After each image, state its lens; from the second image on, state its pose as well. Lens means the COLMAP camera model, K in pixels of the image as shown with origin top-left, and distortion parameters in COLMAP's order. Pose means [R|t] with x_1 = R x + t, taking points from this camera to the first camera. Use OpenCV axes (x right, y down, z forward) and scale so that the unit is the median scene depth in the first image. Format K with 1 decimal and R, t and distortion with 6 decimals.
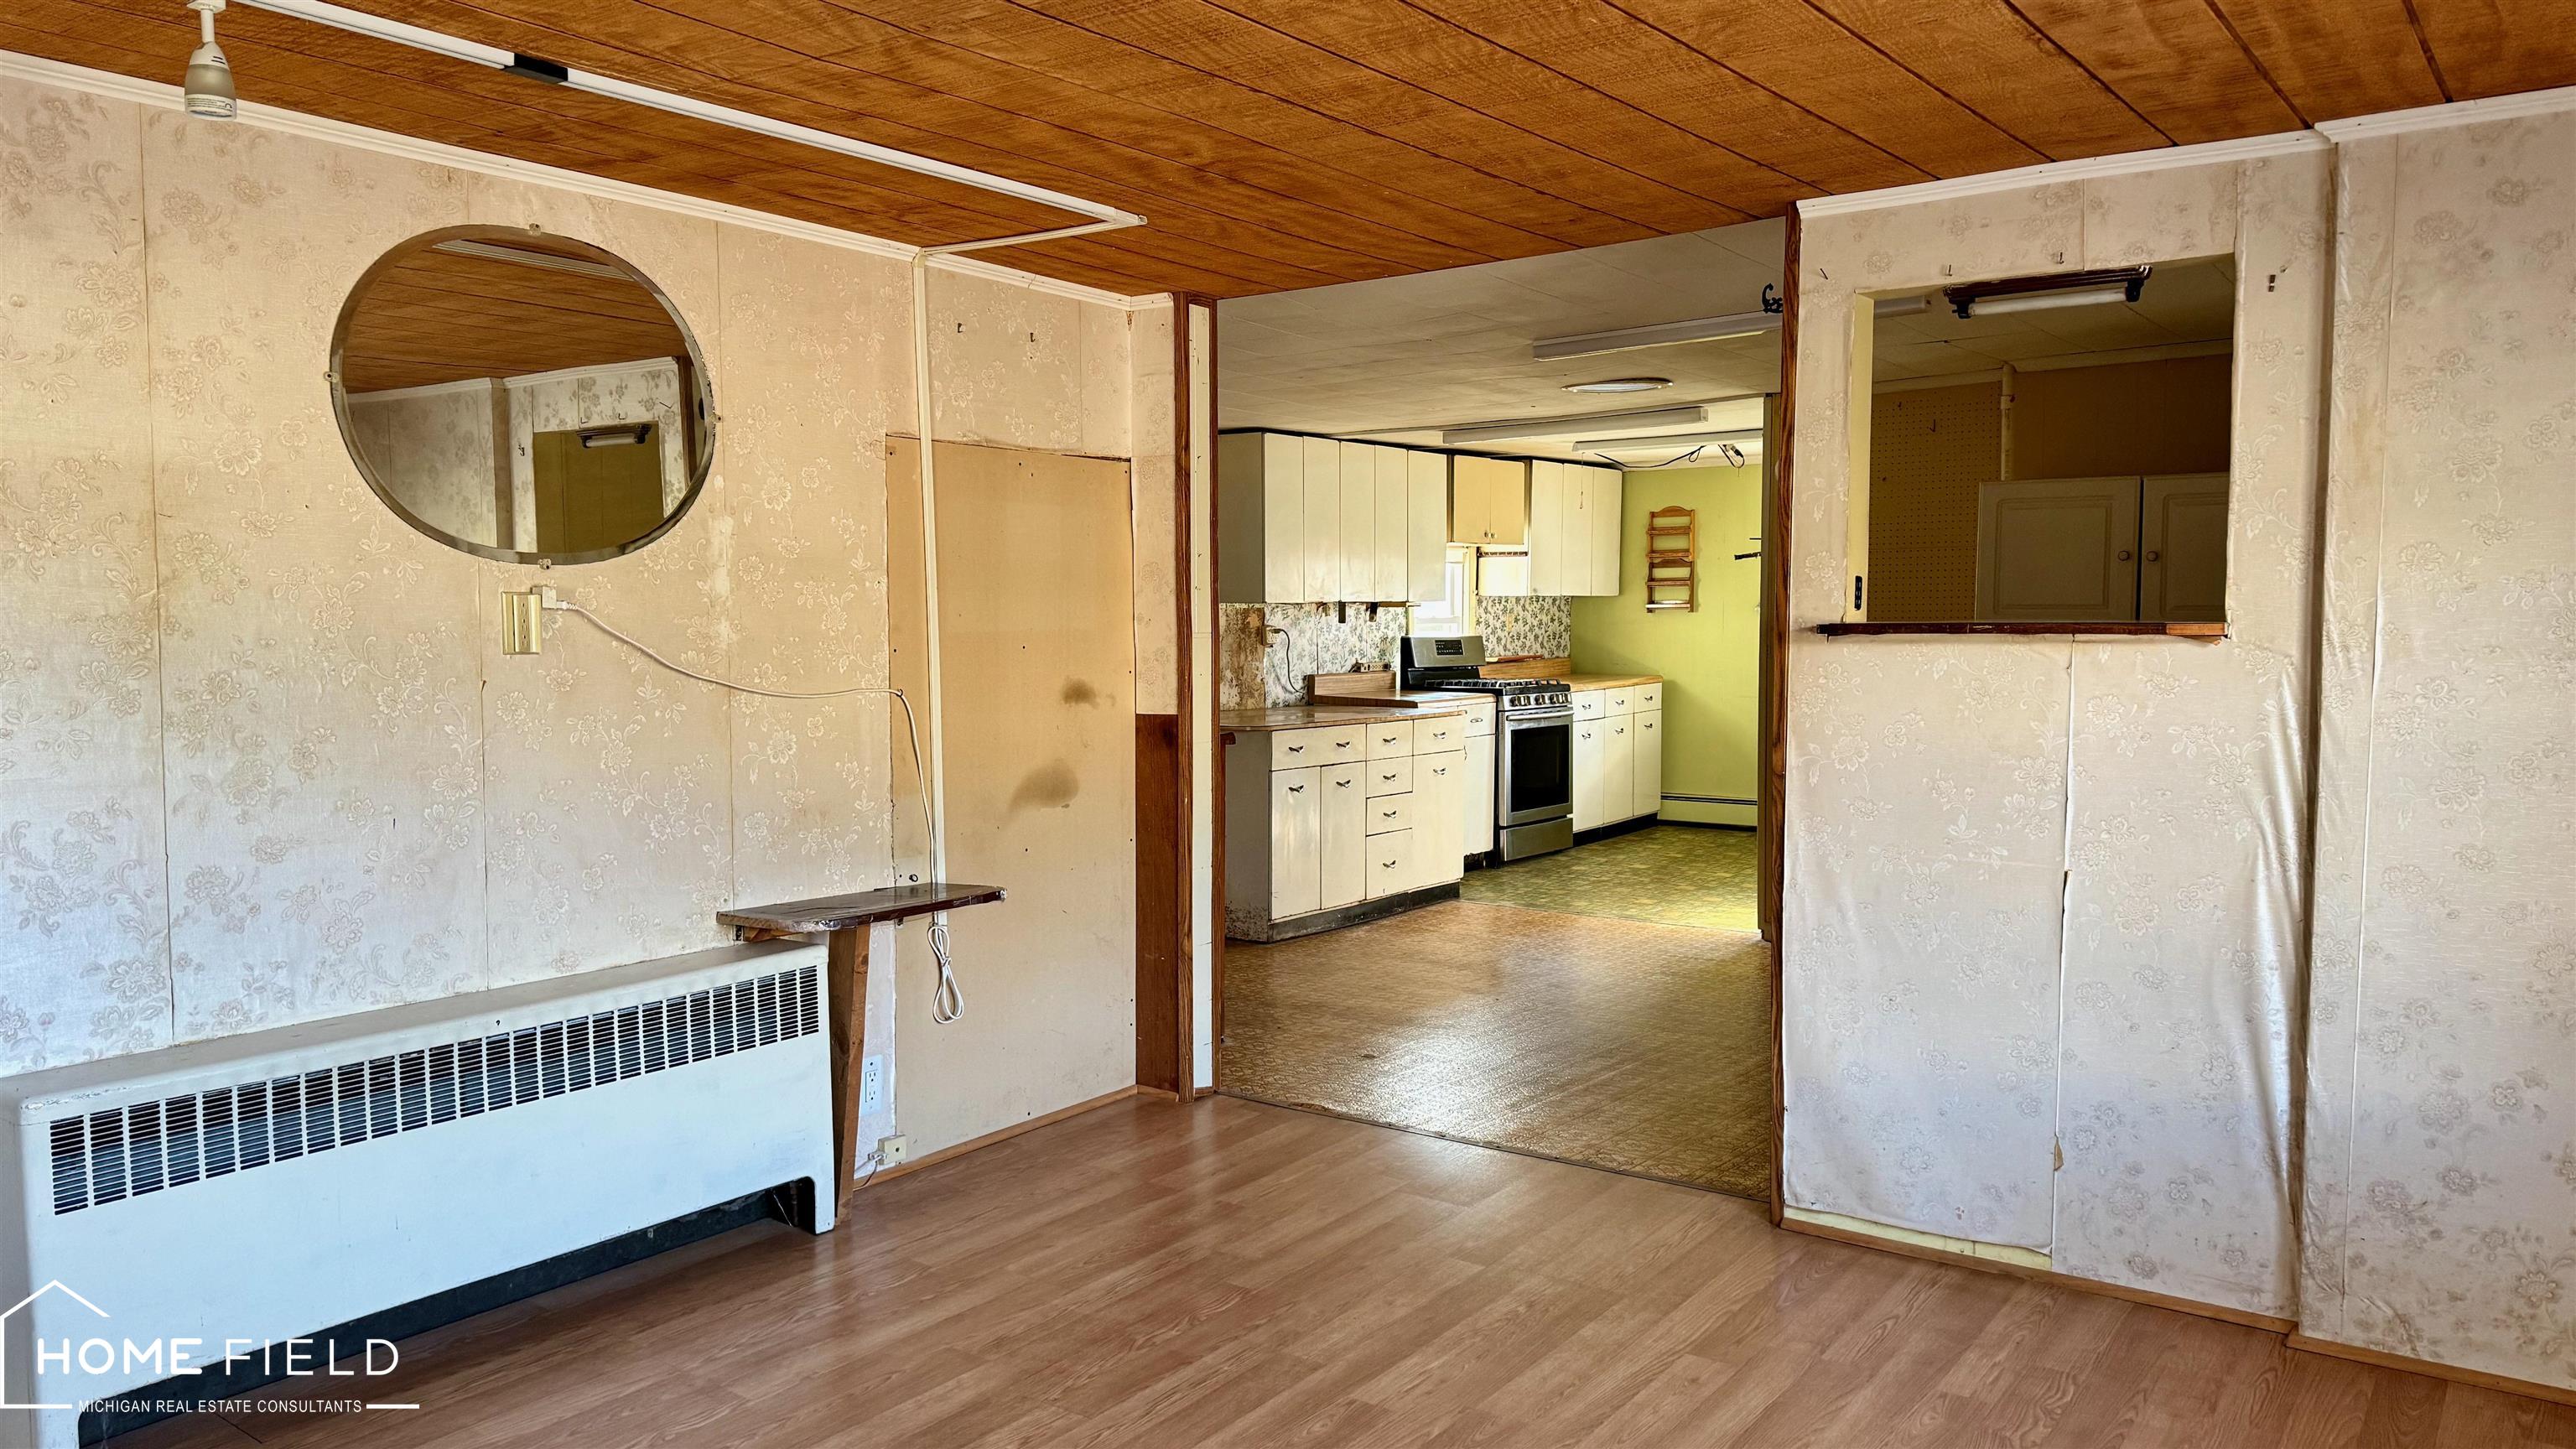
lens RADIAL K [[1817.6, 0, 1288.0], [0, 1817.6, 724.5], [0, 0, 1]] dist [0.173246, -0.286645]
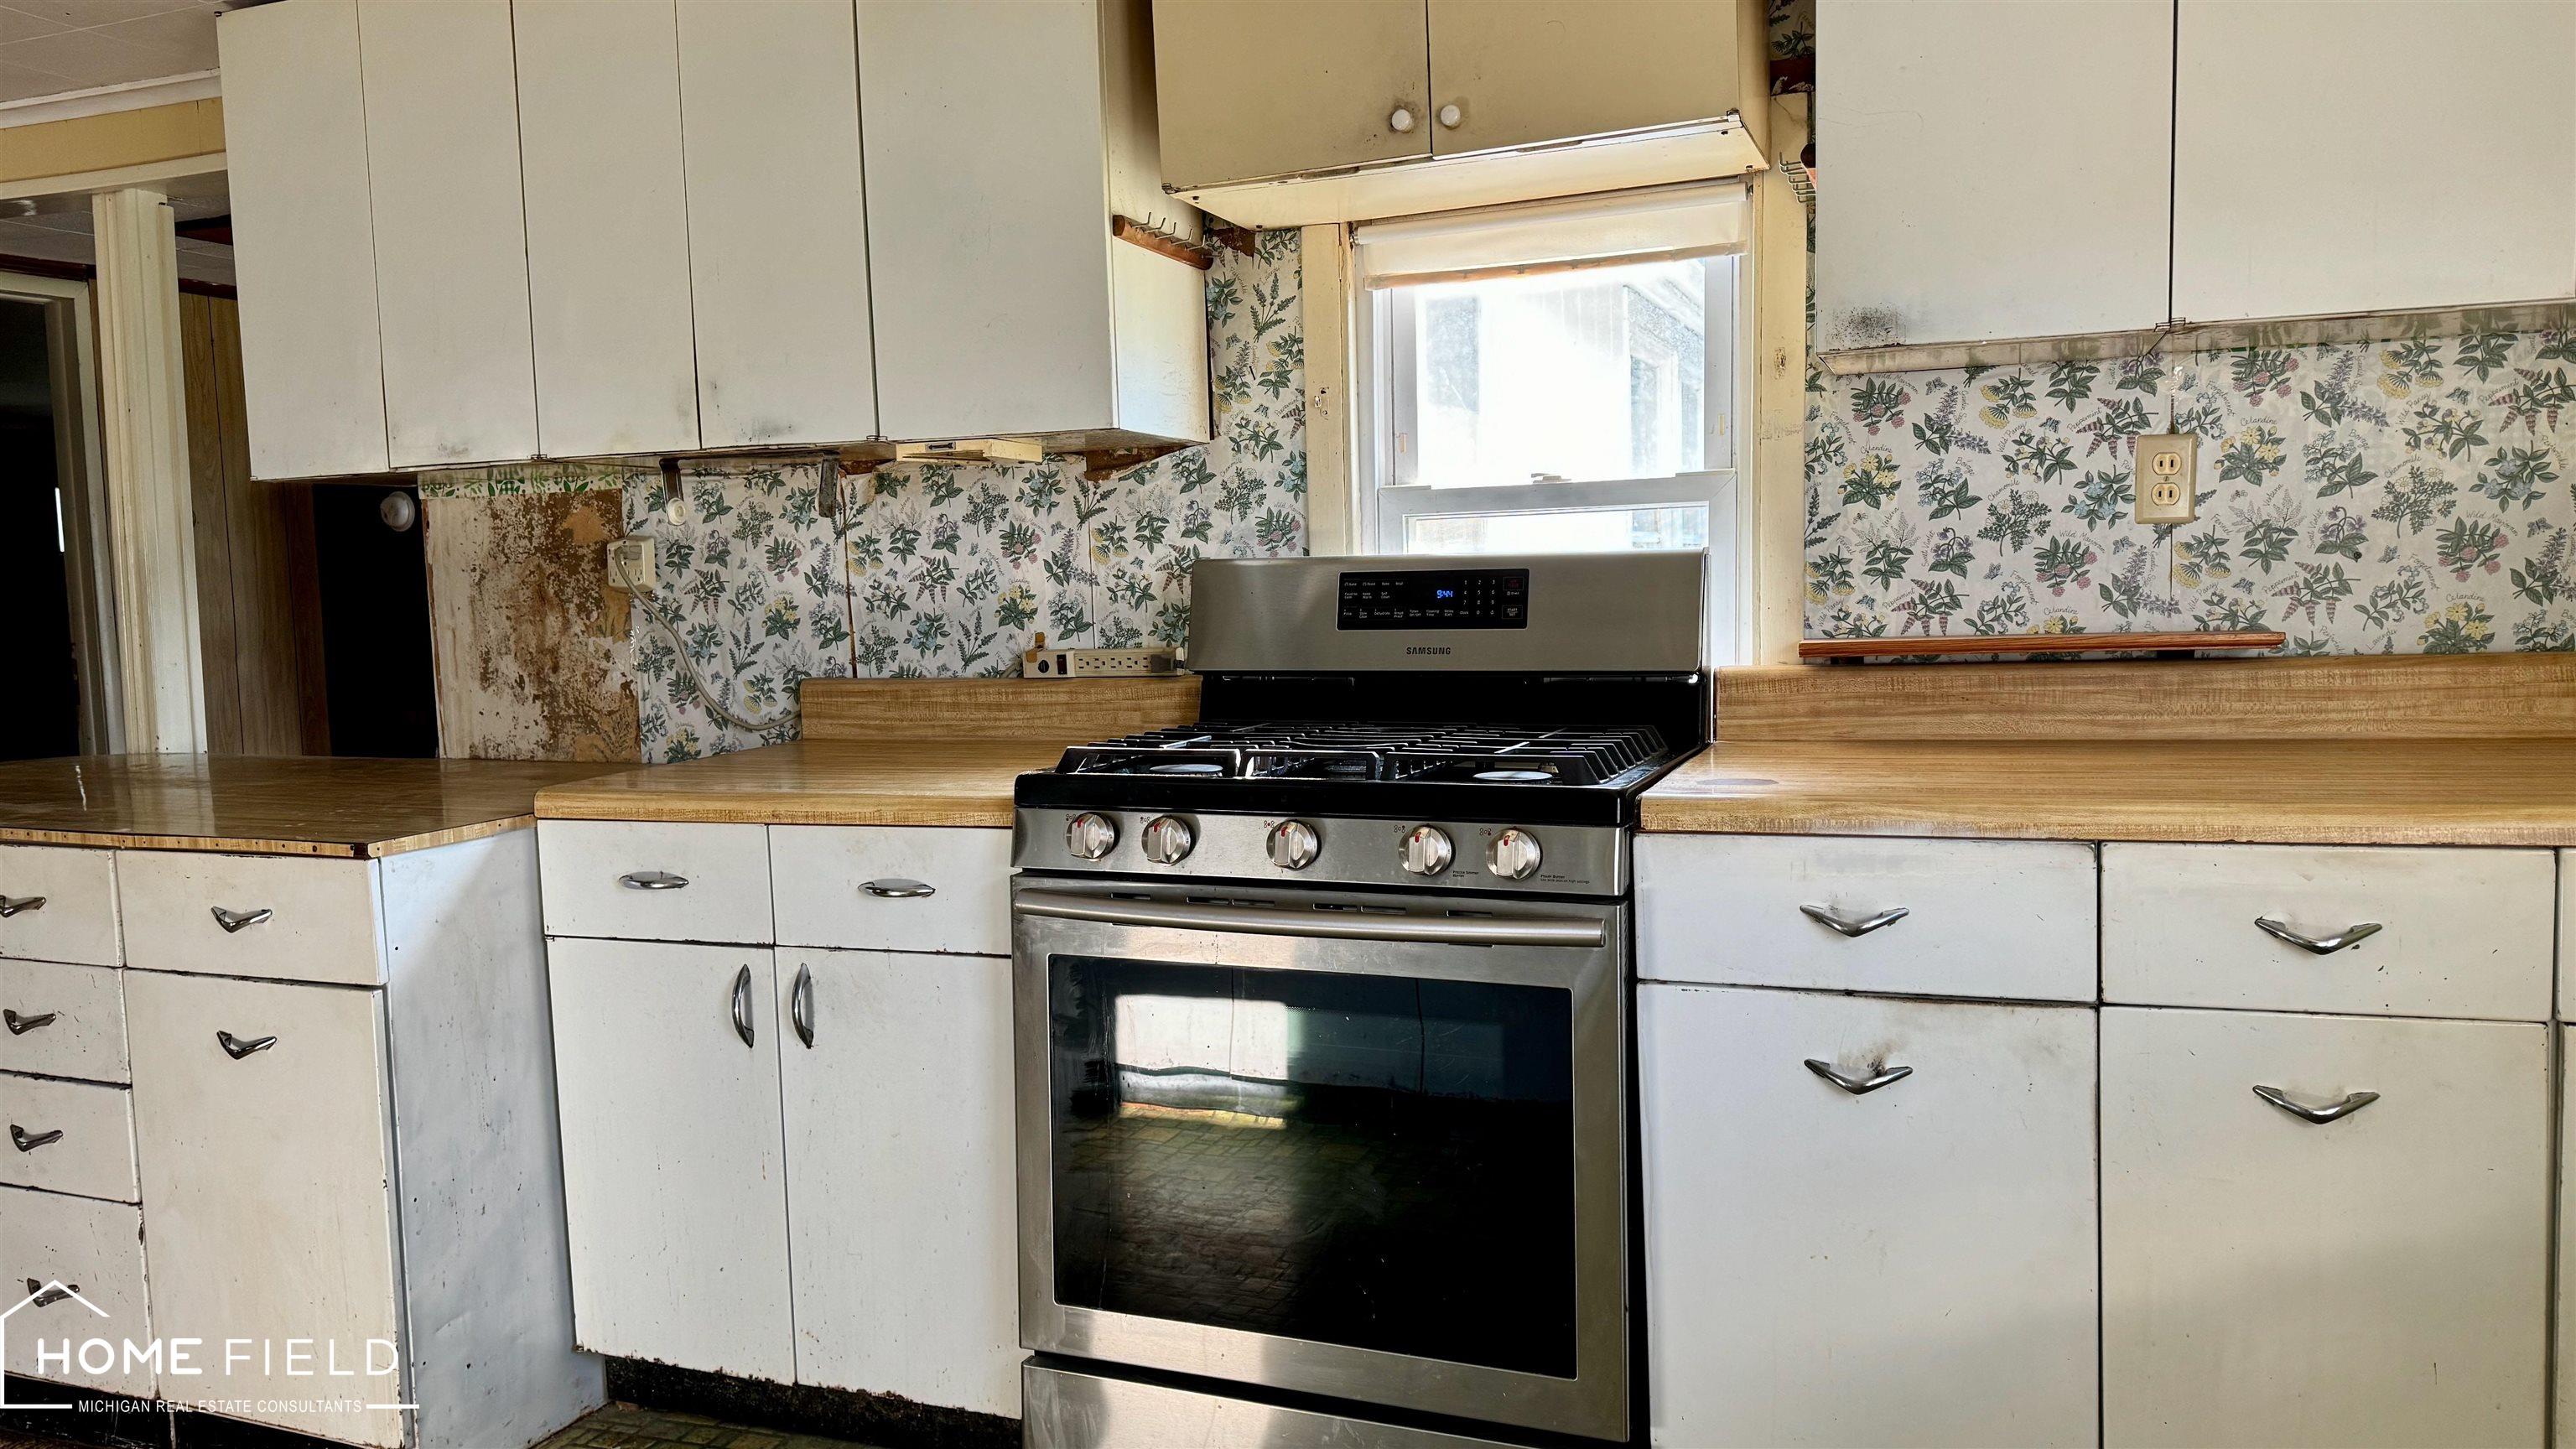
lens RADIAL K [[1817.6, 0, 1288.0], [0, 1817.6, 724.5], [0, 0, 1]] dist [0.173246, -0.286645]
pose [[0.245950, 0.072675, -0.966554, 0.309864], [-0.035725, 0.997187, 0.065888, -0.037475], [0.968624, 0.018325, 0.247855, 0.838884]]
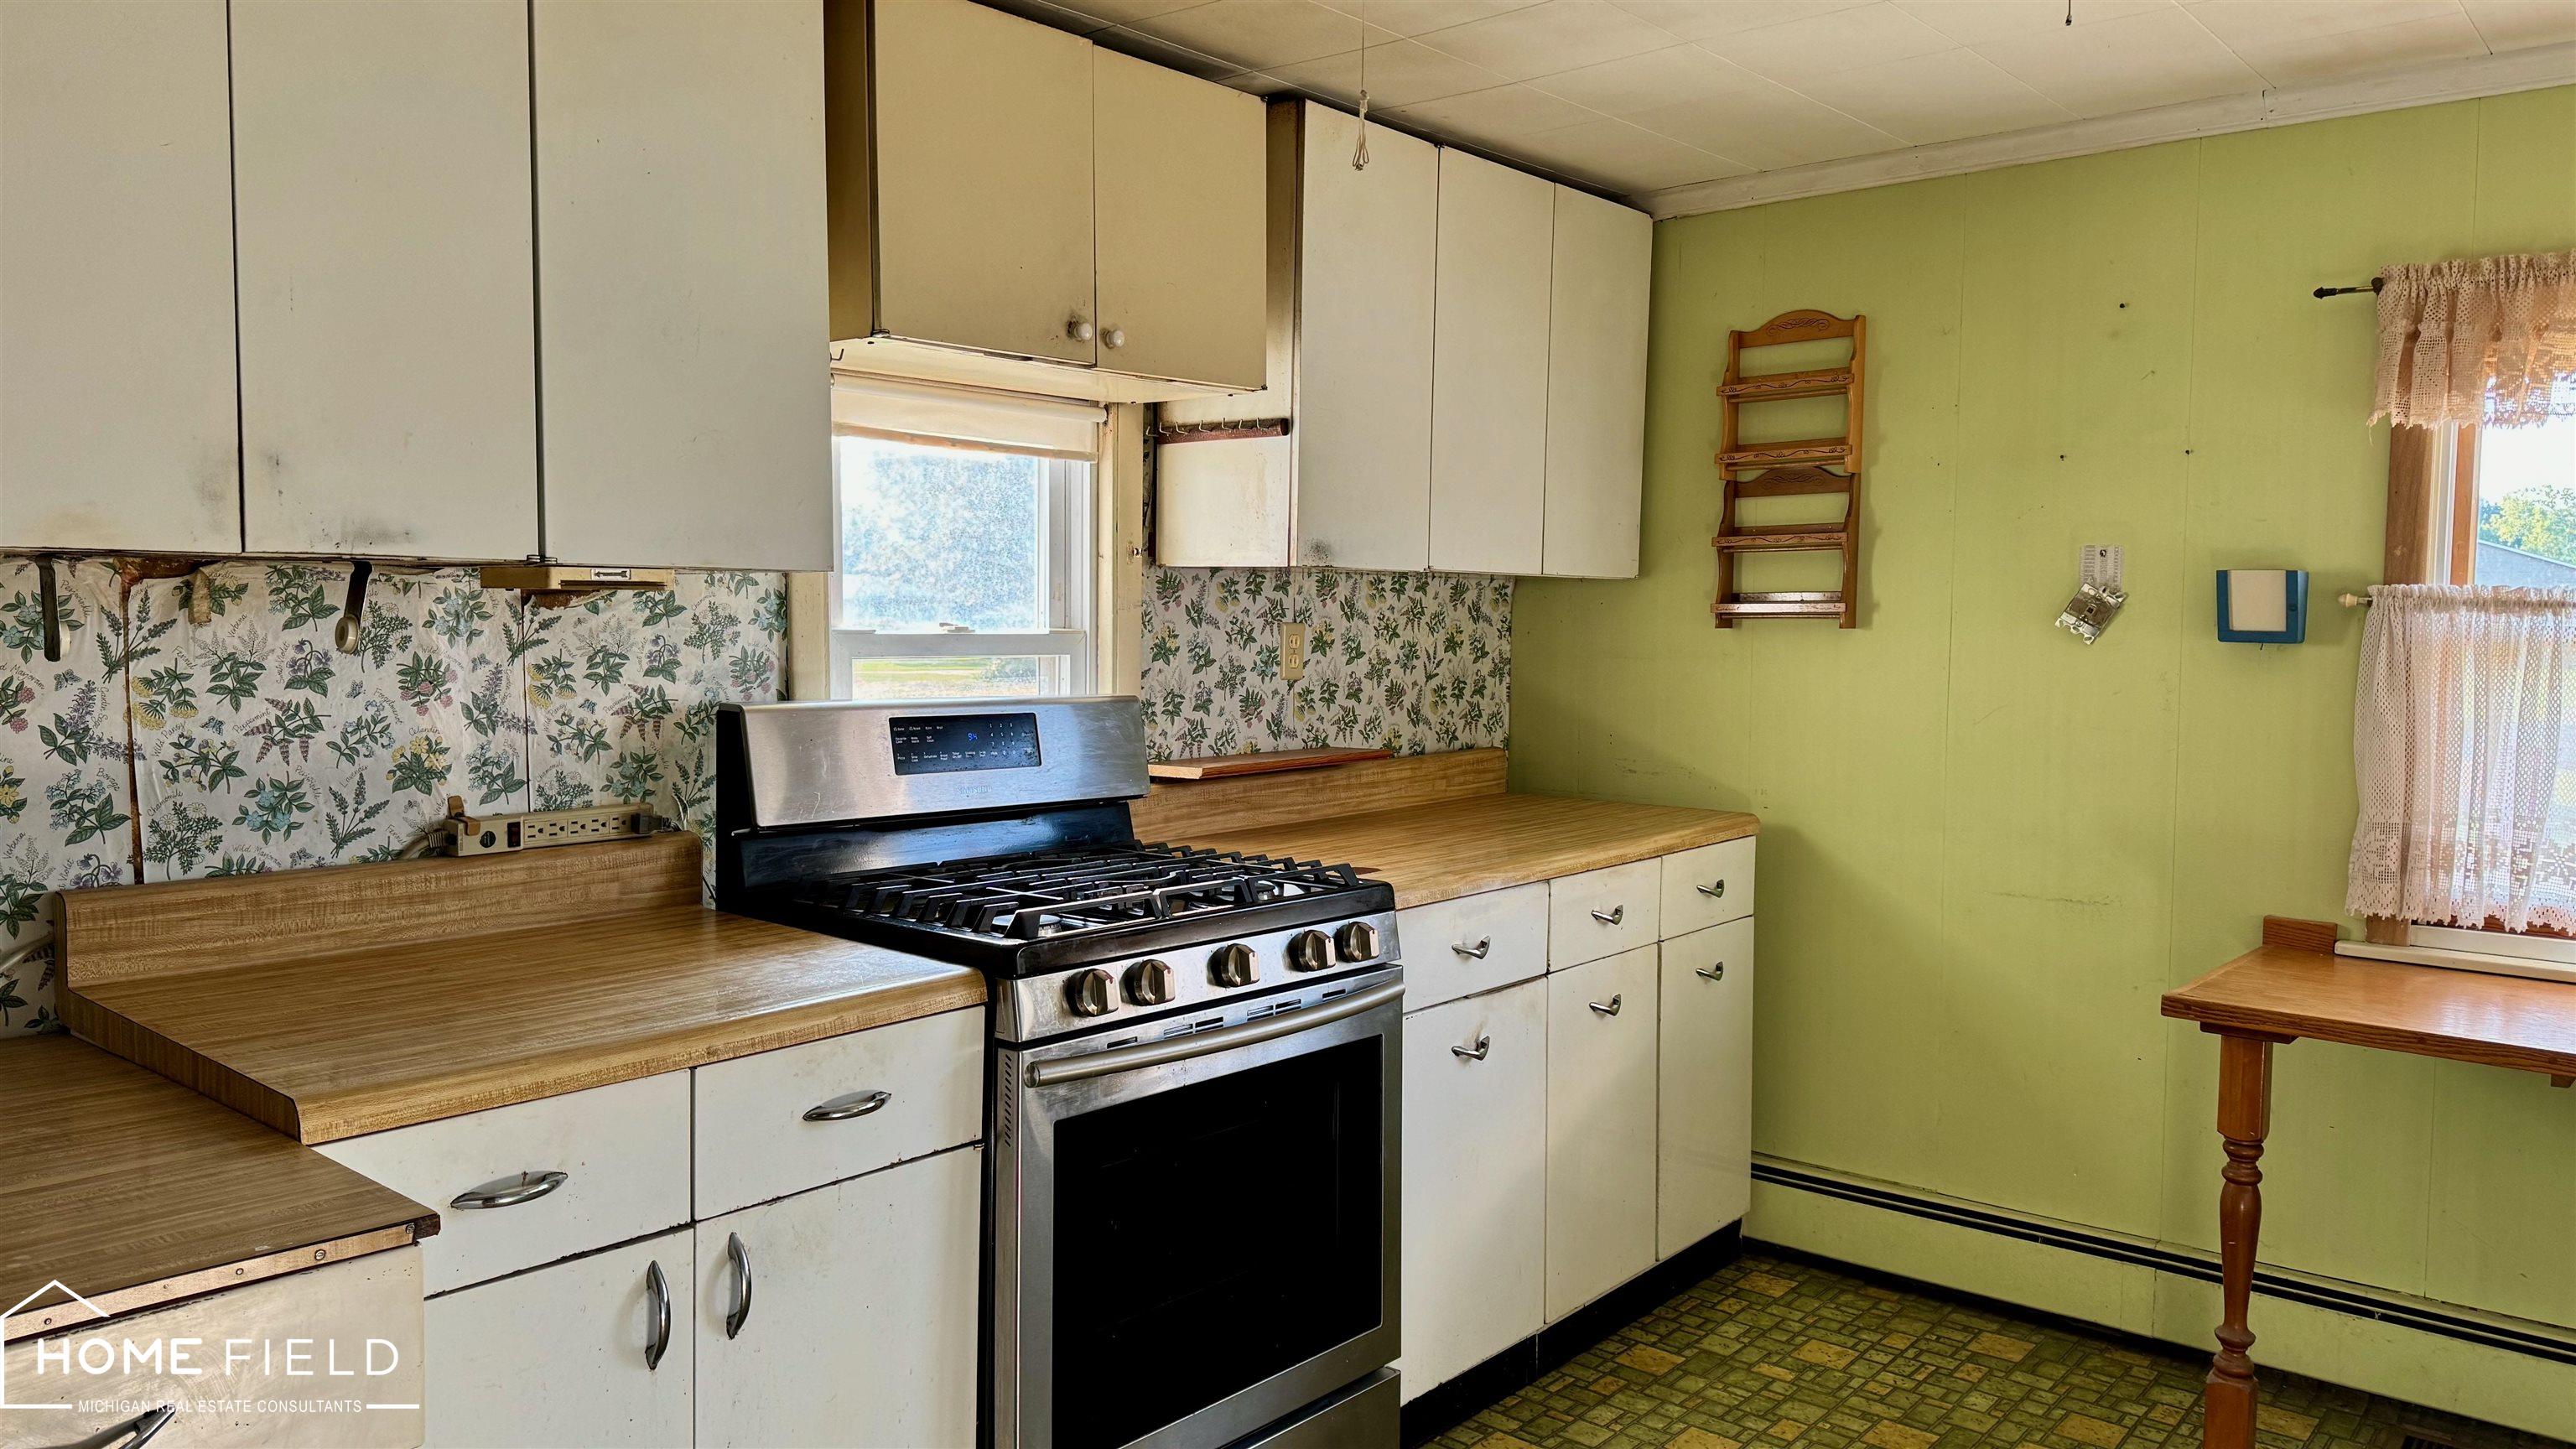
lens RADIAL K [[1817.6, 0, 1288.0], [0, 1817.6, 724.5], [0, 0, 1]] dist [0.173246, -0.286645]
pose [[0.996194, 0.016414, -0.085599, 0.148466], [-0.016764, 0.999854, -0.003379, -0.041125], [0.085531, 0.004801, 0.996324, 0.662175]]
